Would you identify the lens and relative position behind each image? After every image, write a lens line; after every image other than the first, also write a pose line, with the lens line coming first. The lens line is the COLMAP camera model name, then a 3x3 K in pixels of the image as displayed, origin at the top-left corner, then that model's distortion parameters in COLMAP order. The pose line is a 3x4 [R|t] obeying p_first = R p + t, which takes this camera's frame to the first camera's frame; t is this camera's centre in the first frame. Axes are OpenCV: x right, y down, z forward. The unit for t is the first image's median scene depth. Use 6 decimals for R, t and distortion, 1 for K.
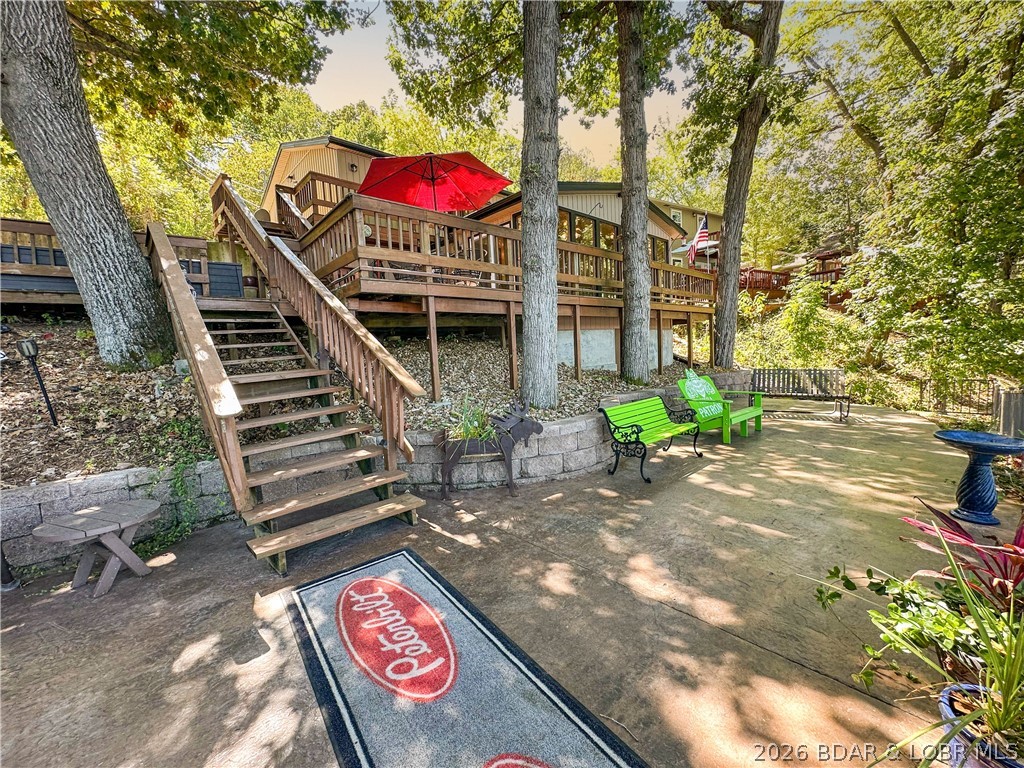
lens RADIAL K [[409.7, 0, 511.3], [0, 409.7, 402.9], [0, 0, 1]] dist [-0.000224, 0.000275]
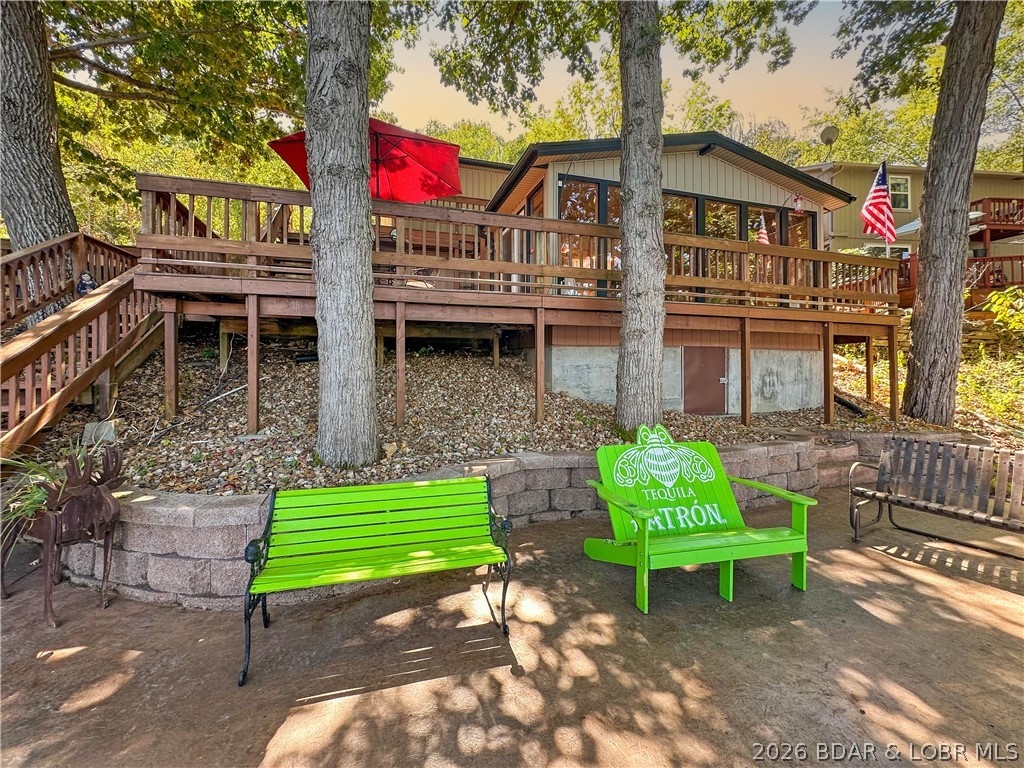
lens RADIAL K [[416.2, 0, 512.0], [0, 416.2, 384.0], [0, 0, 1]] dist [0.000952, -0.000382]
pose [[0.893129, 0.067073, -0.444772, 0.327915], [-0.104122, 0.992791, -0.059366, -0.054549], [0.437584, 0.099332, 0.893674, 0.295202]]
